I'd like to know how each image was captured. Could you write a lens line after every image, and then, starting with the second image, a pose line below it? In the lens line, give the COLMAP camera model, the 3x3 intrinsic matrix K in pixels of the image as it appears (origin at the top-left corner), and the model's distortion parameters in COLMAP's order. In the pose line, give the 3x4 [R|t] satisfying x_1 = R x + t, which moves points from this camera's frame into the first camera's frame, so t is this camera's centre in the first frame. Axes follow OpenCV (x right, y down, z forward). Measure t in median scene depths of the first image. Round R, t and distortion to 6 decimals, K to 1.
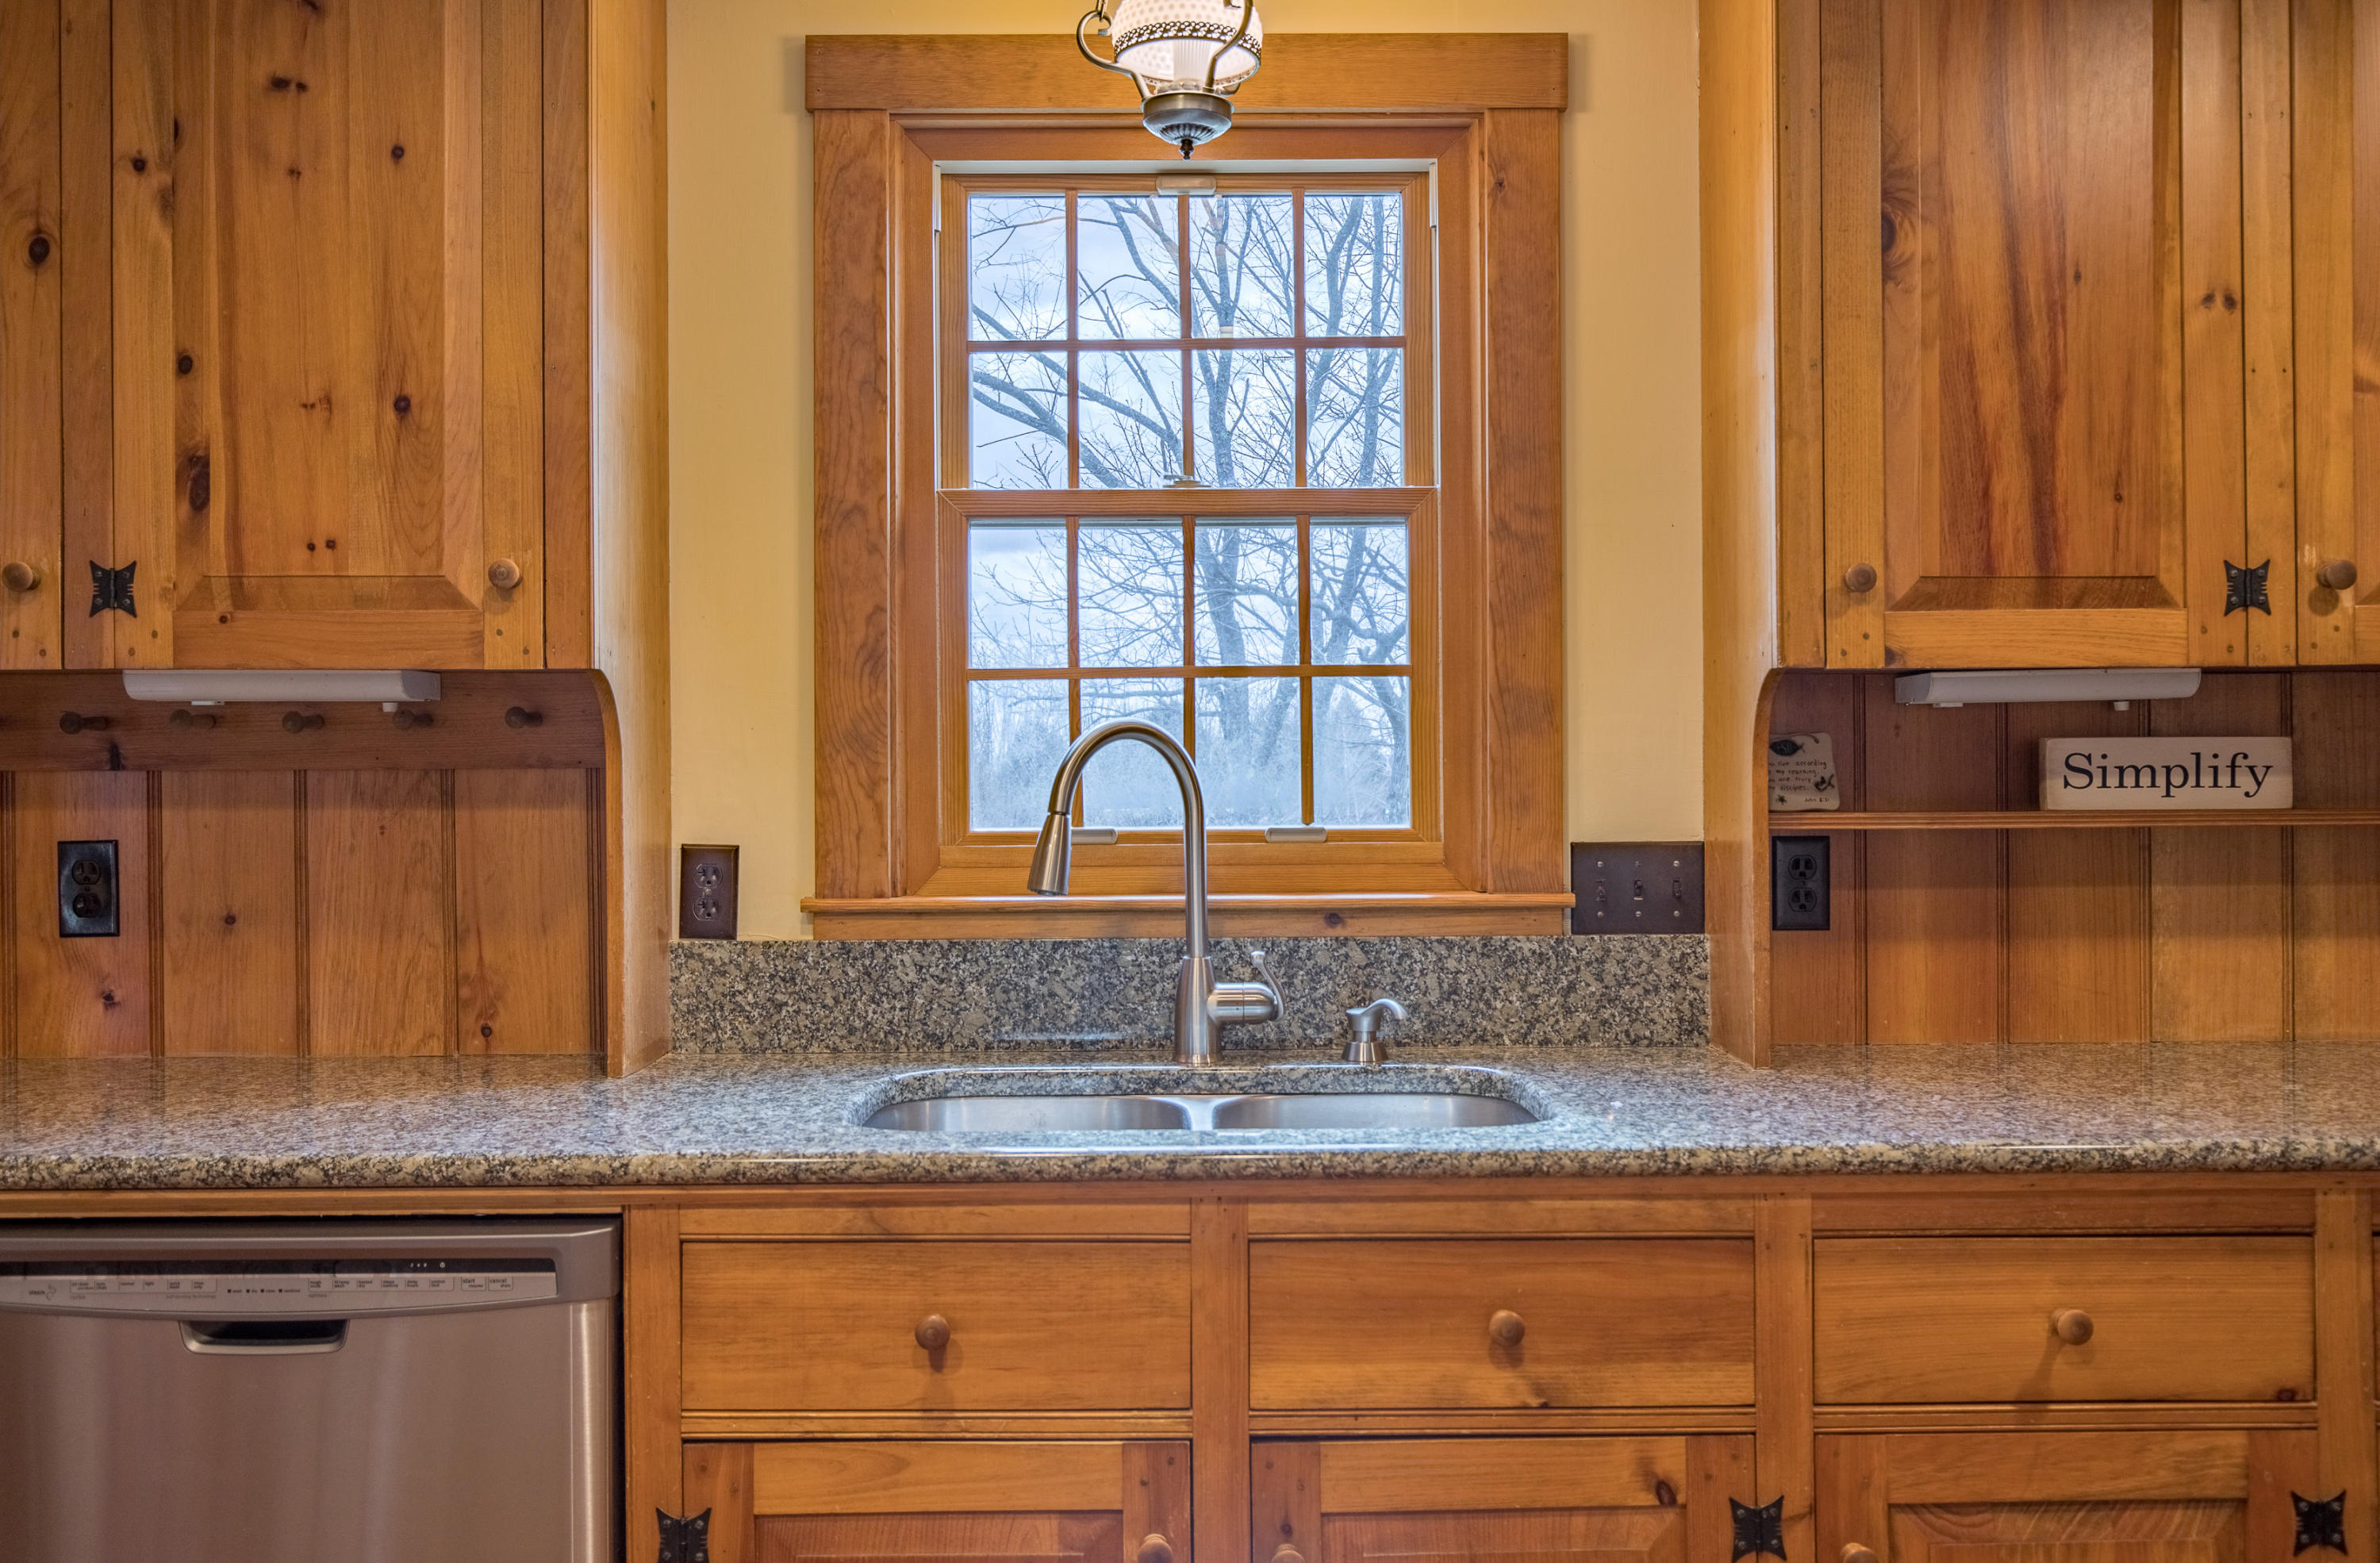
lens RADIAL K [[2117.6, 0, 1189.8], [0, 2117.6, 783.9], [0, 0, 1]] dist [0.009976, 0.000989]
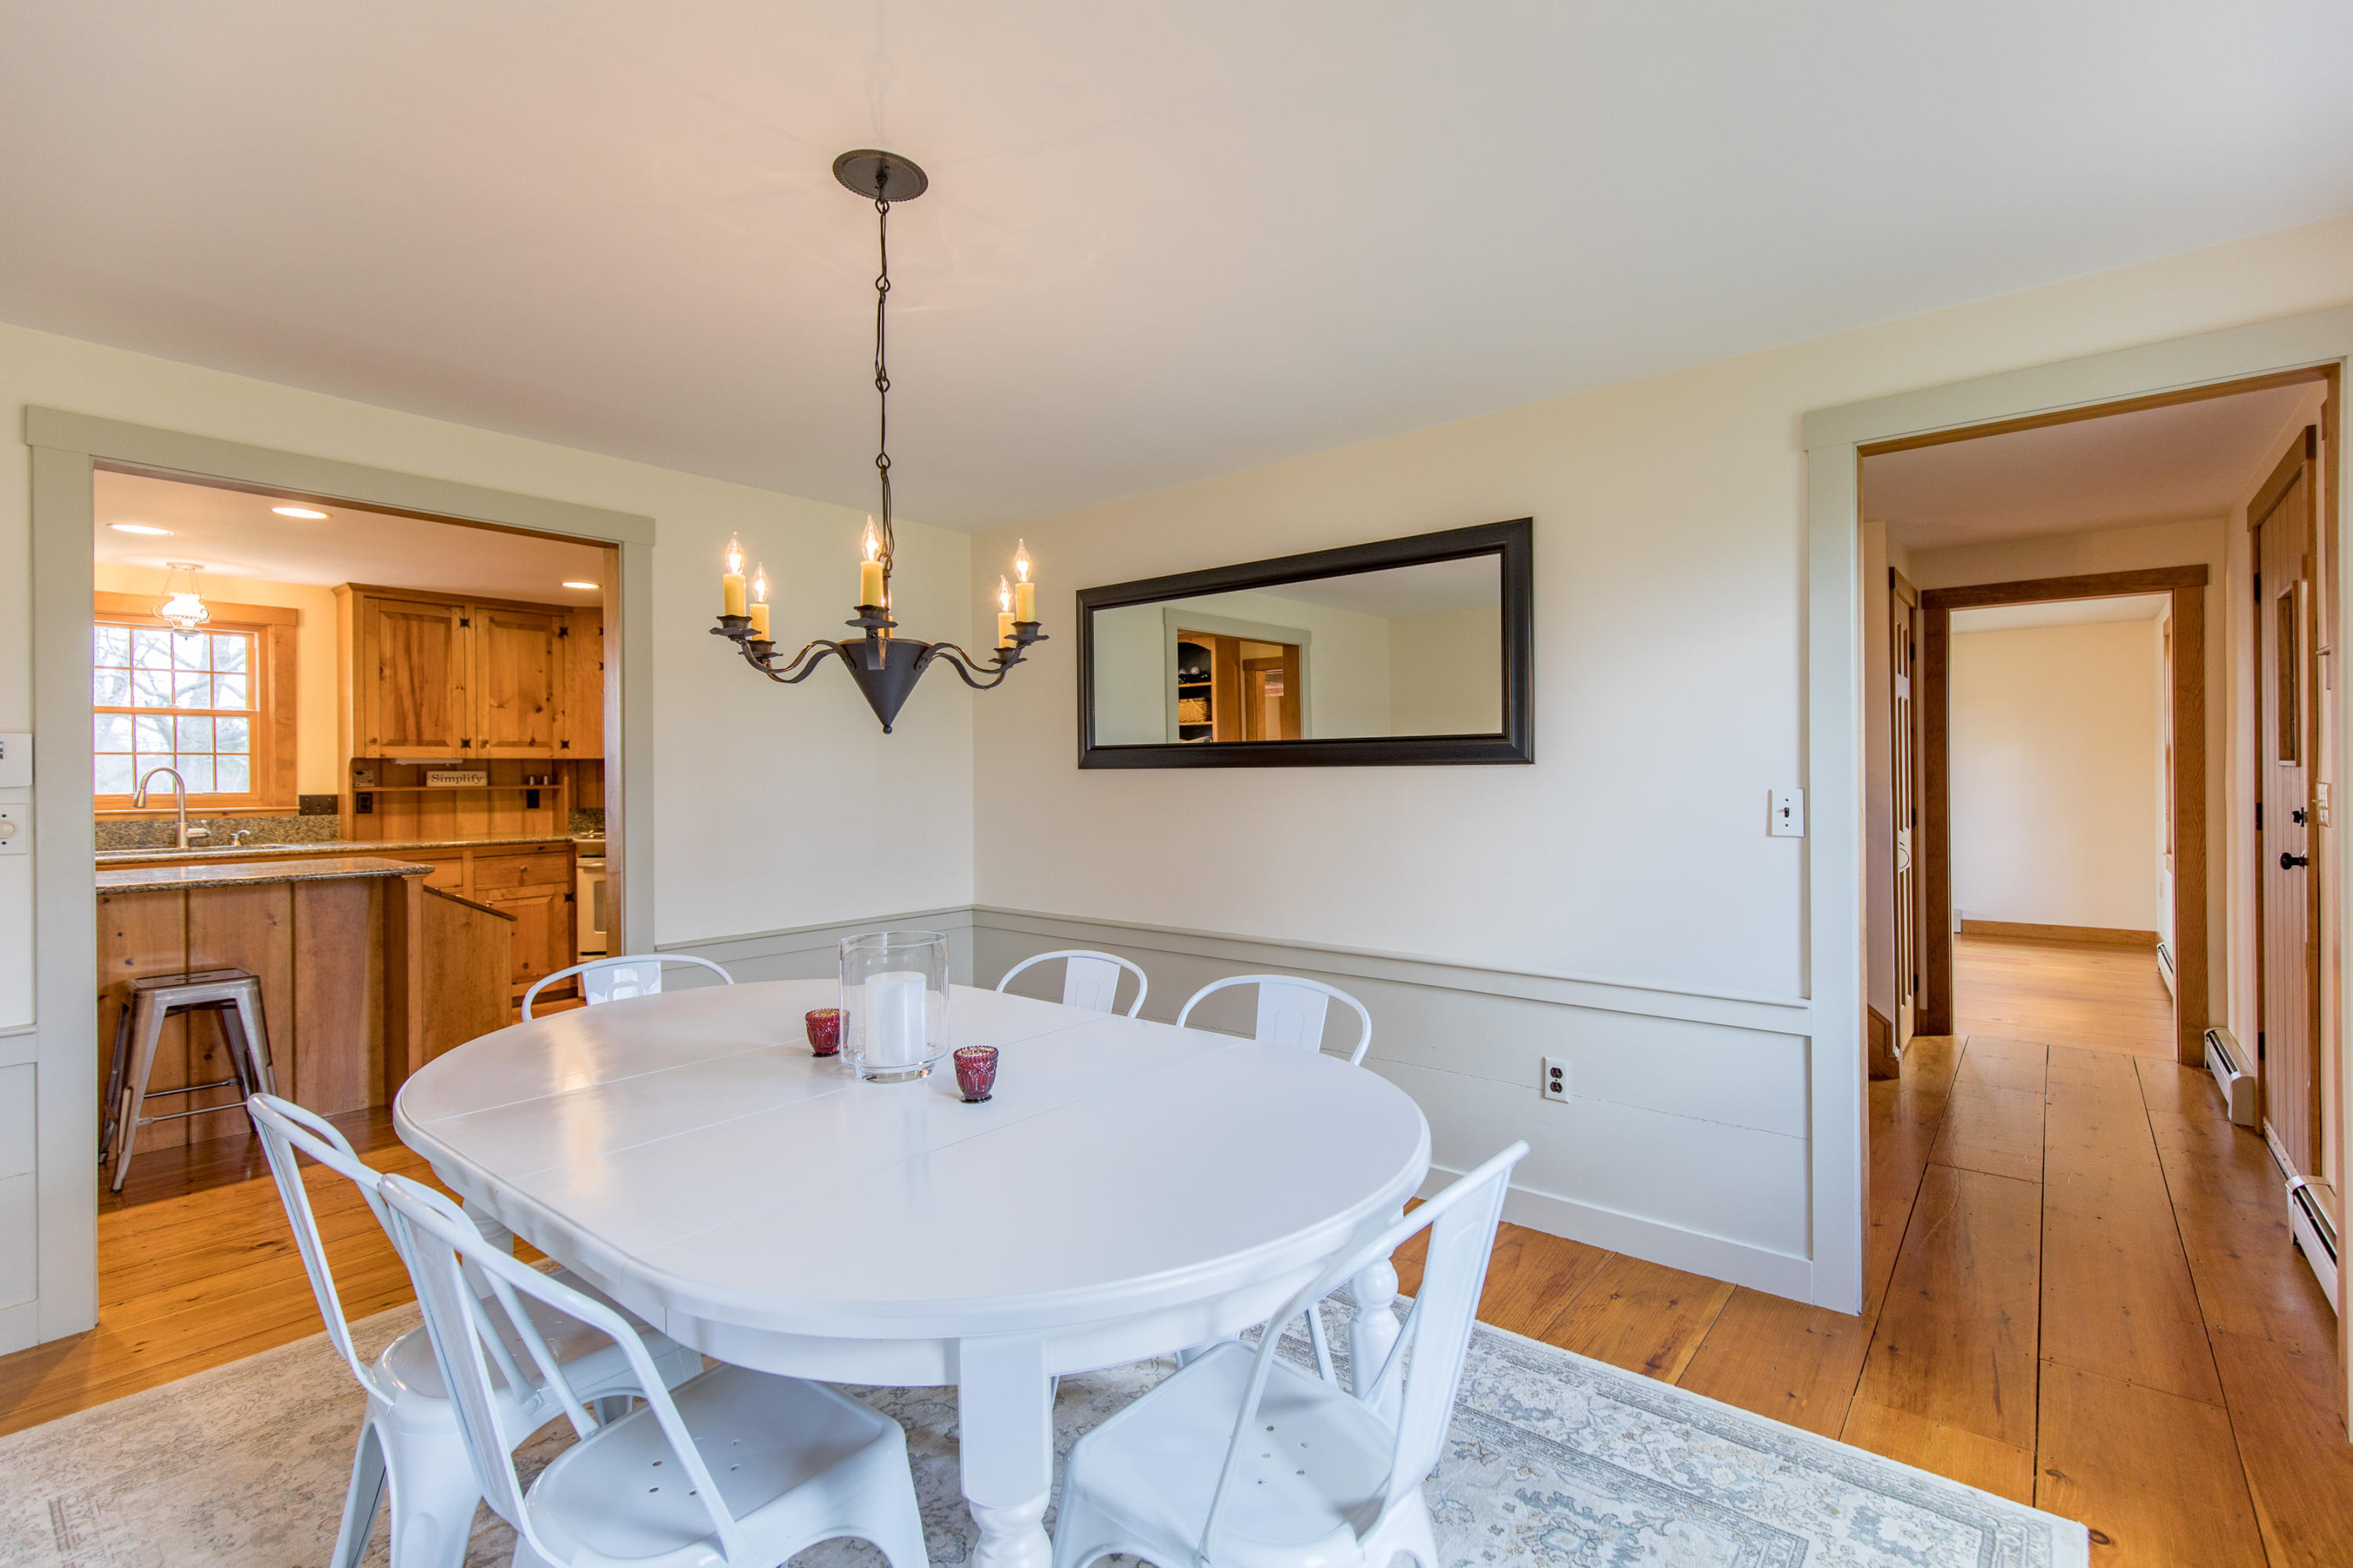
lens RADIAL K [[1050.7, 0, 1190.0], [0, 1050.7, 775.5], [0, 0, 1]] dist [0.004603, 0.000823]
pose [[0.649622, 0.001456, 0.760256, -0.284992], [-0.000901, 0.999999, -0.001145, -0.011481], [-0.760257, 0.000058, 0.649623, -1.845619]]
